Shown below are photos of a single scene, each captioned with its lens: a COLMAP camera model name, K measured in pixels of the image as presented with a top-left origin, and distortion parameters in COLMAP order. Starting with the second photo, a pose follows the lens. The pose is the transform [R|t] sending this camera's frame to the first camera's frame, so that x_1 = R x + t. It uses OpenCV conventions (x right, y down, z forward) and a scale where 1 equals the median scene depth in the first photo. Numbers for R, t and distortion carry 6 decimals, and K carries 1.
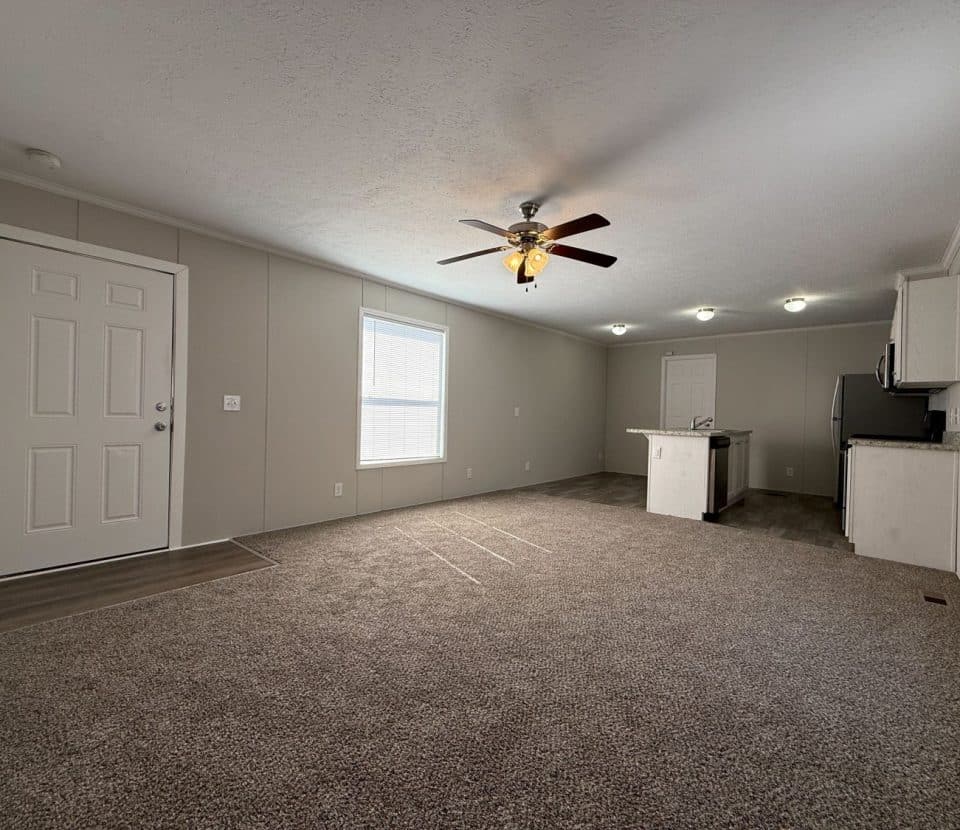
lens RADIAL K [[441.9, 0, 476.9], [0, 441.9, 413.7], [0, 0, 1]] dist [0.000383, 0.000154]
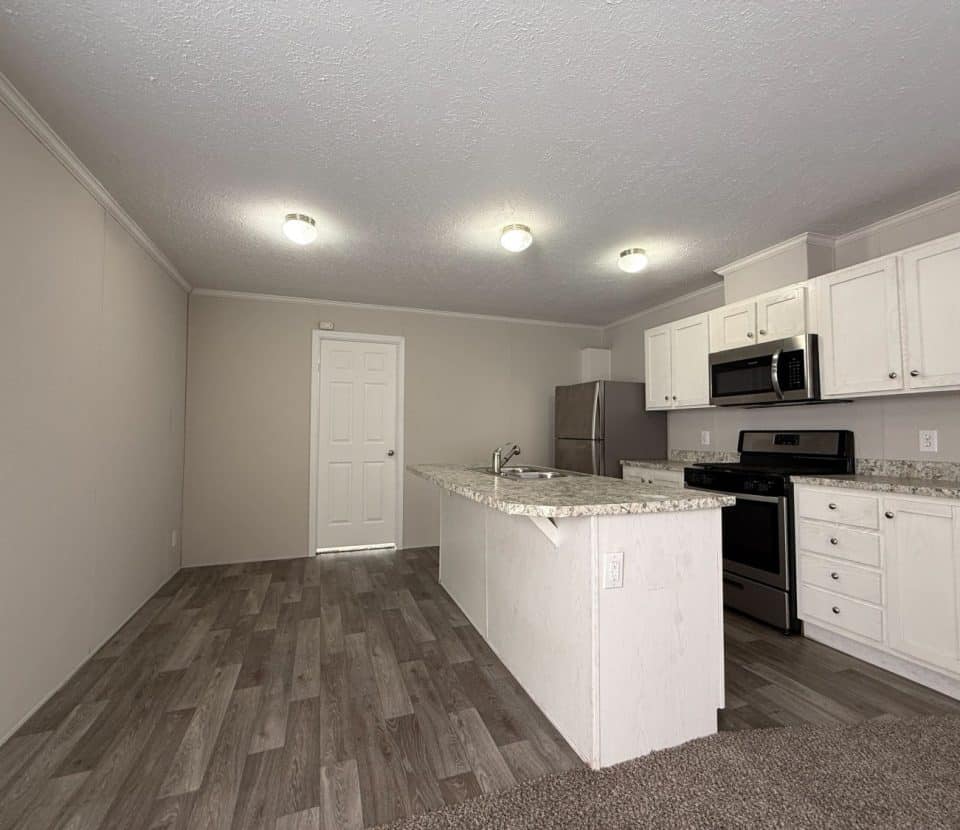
lens RADIAL K [[441.9, 0, 476.9], [0, 441.9, 413.7], [0, 0, 1]] dist [0.000383, 0.000154]
pose [[0.478481, 0.015749, 0.877957, 0.078524], [0.009975, 0.999677, -0.023369, -0.021615], [-0.878041, 0.019939, 0.478169, 0.990679]]
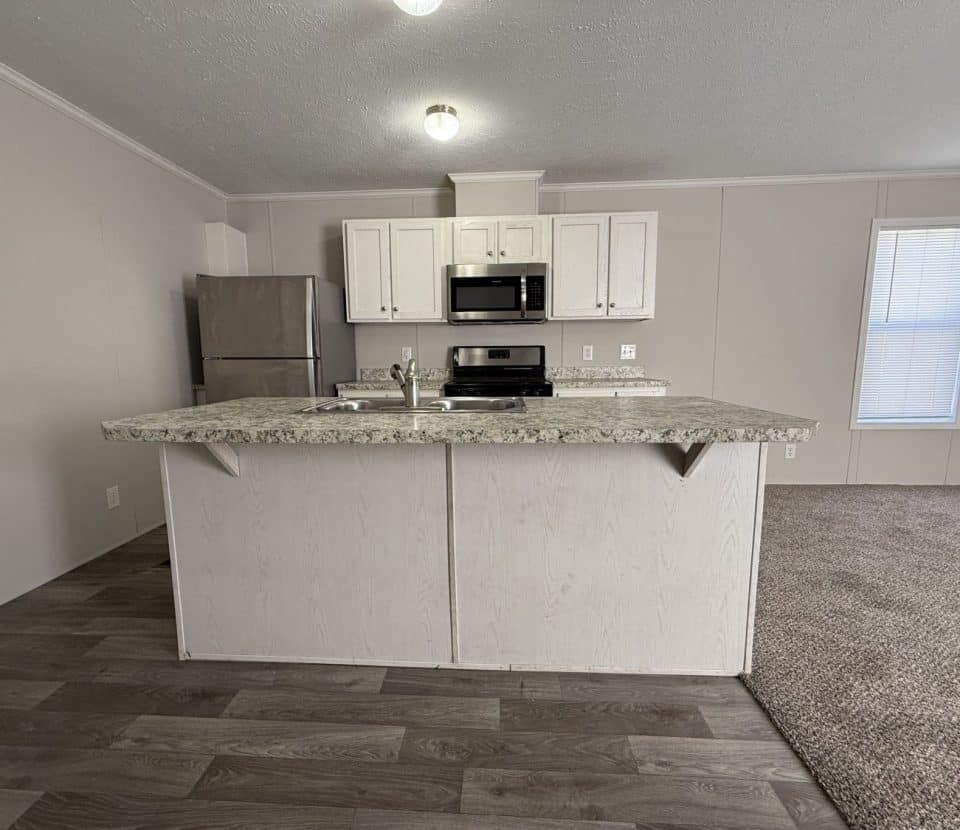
lens RADIAL K [[441.9, 0, 476.9], [0, 441.9, 413.7], [0, 0, 1]] dist [0.000383, 0.000154]
pose [[-0.623000, -0.121598, 0.772713, 0.308247], [-0.005552, 0.988506, 0.151081, -0.006380], [-0.782202, 0.089833, -0.616514, 1.428456]]
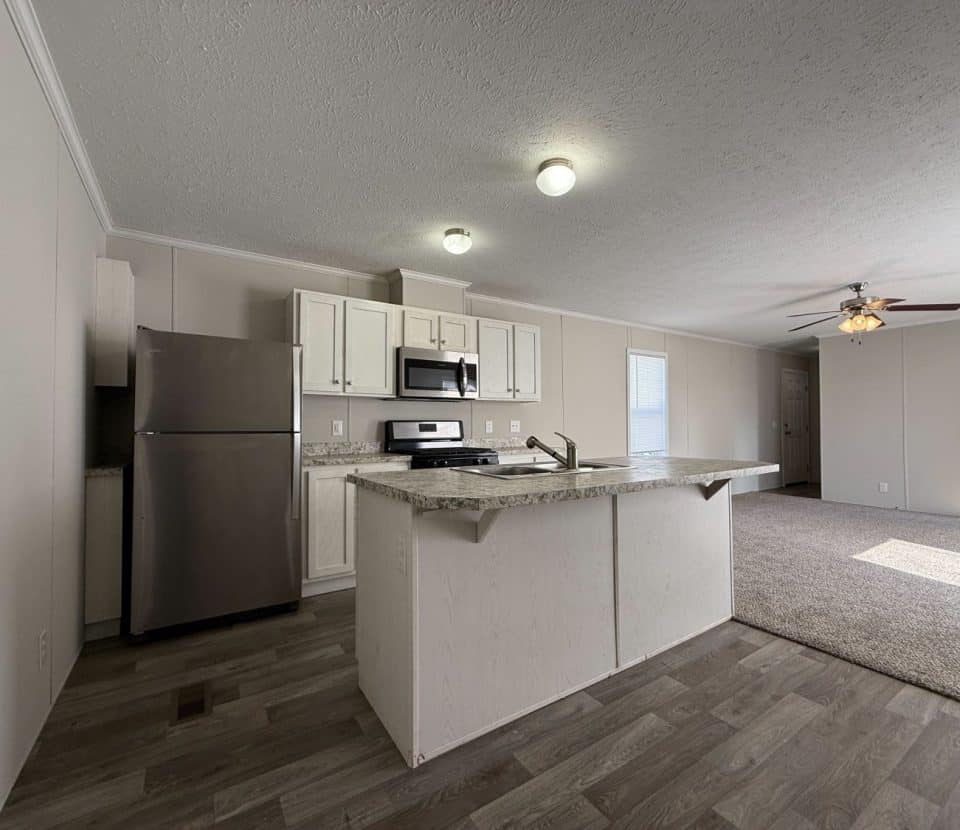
lens RADIAL K [[441.9, 0, 476.9], [0, 441.9, 413.7], [0, 0, 1]] dist [0.000383, 0.000154]
pose [[-0.965257, -0.011161, 0.261065, 0.588448], [-0.017219, 0.999633, -0.020929, -0.003711], [-0.260736, -0.024697, -0.965094, 1.718932]]
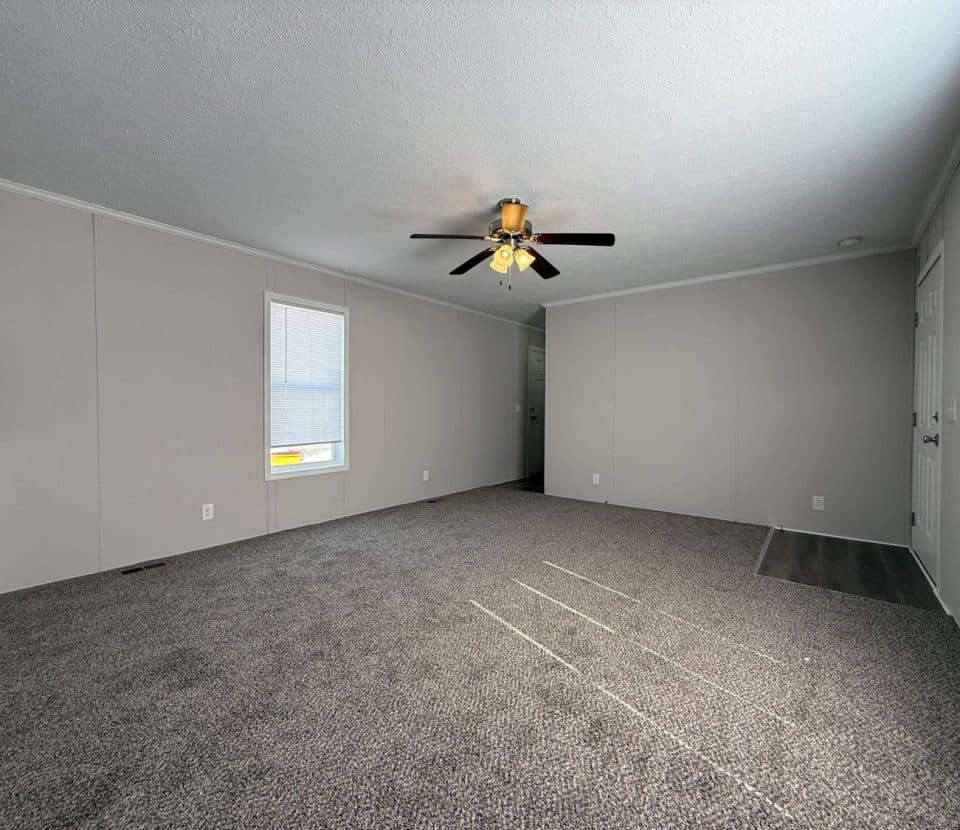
lens RADIAL K [[441.9, 0, 476.9], [0, 441.9, 413.7], [0, 0, 1]] dist [0.000383, 0.000154]
pose [[-0.997987, -0.024608, -0.058445, 0.151050], [-0.025066, 0.999660, 0.007115, -0.005954], [0.058250, 0.008566, -0.998265, 1.277555]]
